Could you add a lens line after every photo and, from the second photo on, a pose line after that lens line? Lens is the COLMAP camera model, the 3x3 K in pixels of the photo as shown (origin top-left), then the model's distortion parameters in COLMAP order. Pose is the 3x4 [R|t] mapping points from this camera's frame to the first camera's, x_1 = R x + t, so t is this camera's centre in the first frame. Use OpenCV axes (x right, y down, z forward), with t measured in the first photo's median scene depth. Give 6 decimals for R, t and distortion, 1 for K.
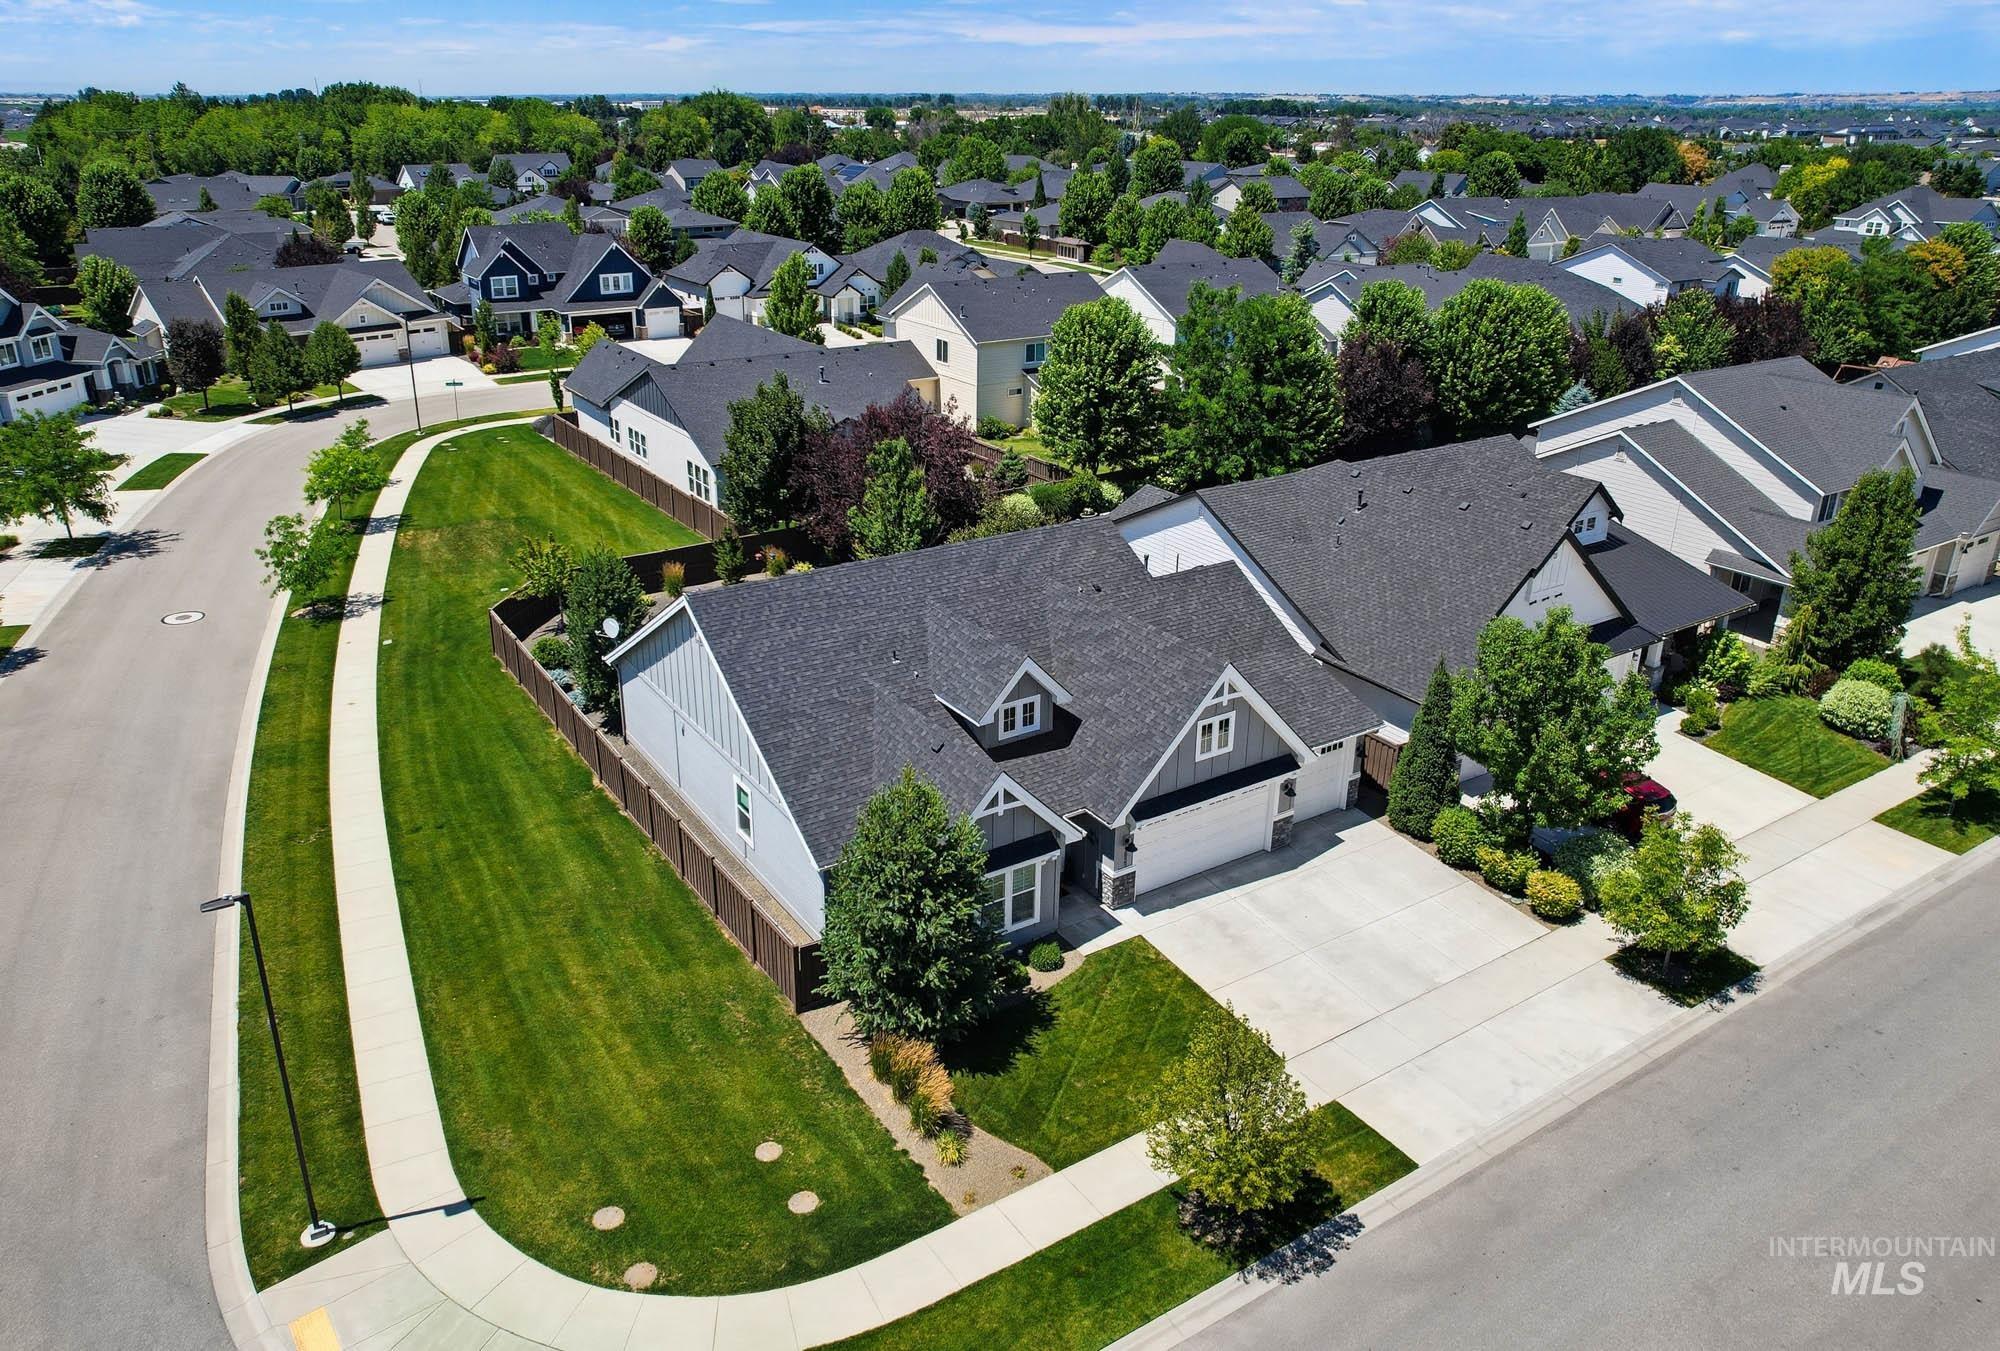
lens RADIAL K [[1362.0, 0, 1000.0], [0, 1362.0, 675.5], [0, 0, 1]] dist [-0.049672, 0.003844]
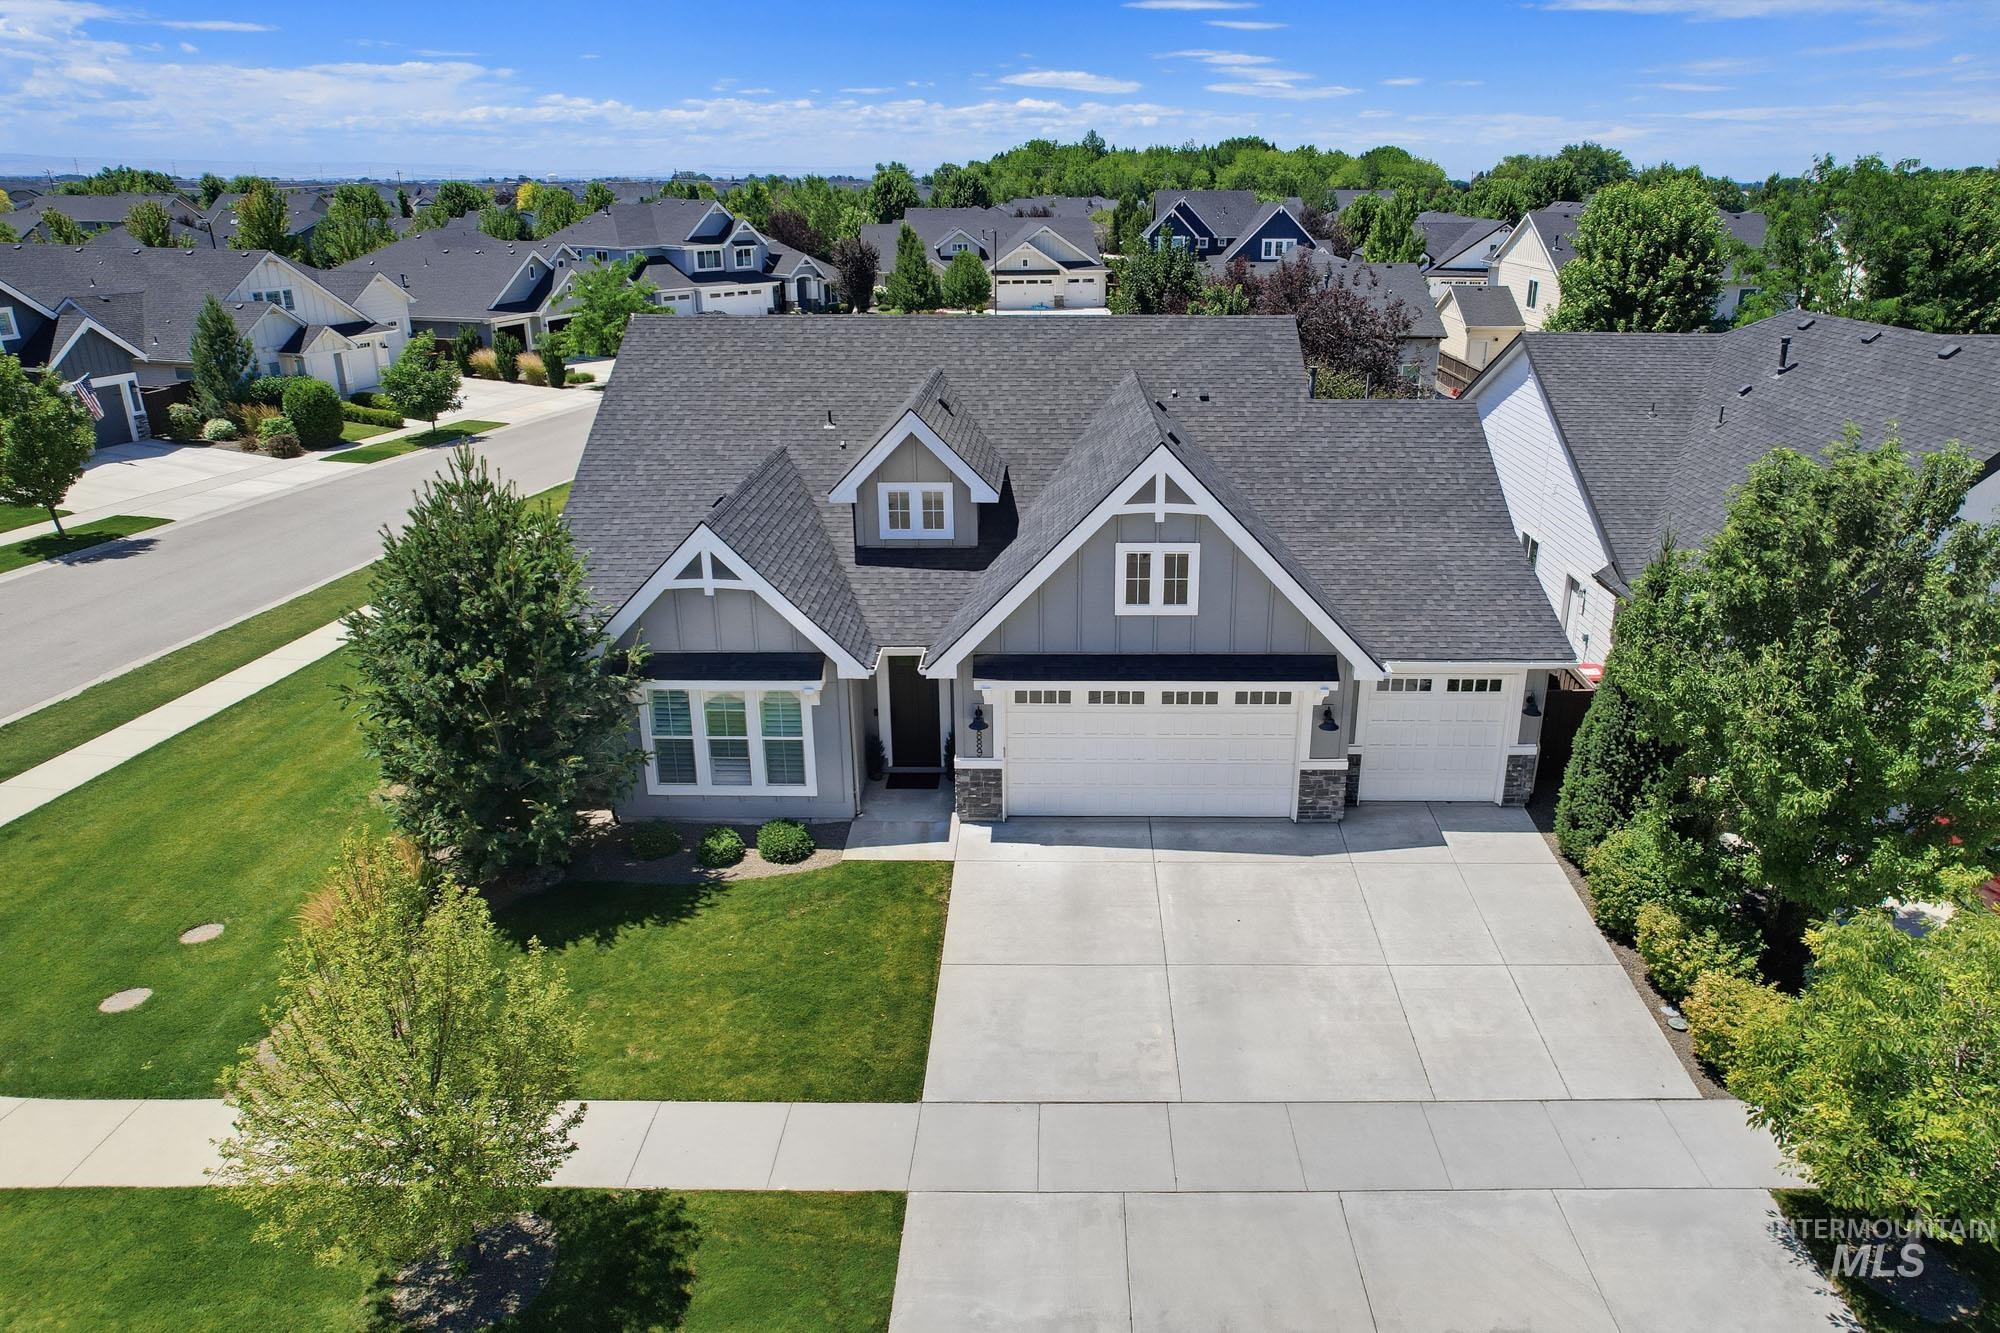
lens RADIAL K [[1327.4, 0, 1000.2], [0, 1327.4, 638.7], [0, 0, 1]] dist [-0.036734, 0.000504]
pose [[0.833233, 0.178886, -0.523185, 0.395710], [-0.205049, 0.978718, 0.008076, 0.076687], [0.513495, 0.100550, 0.852181, 0.452050]]
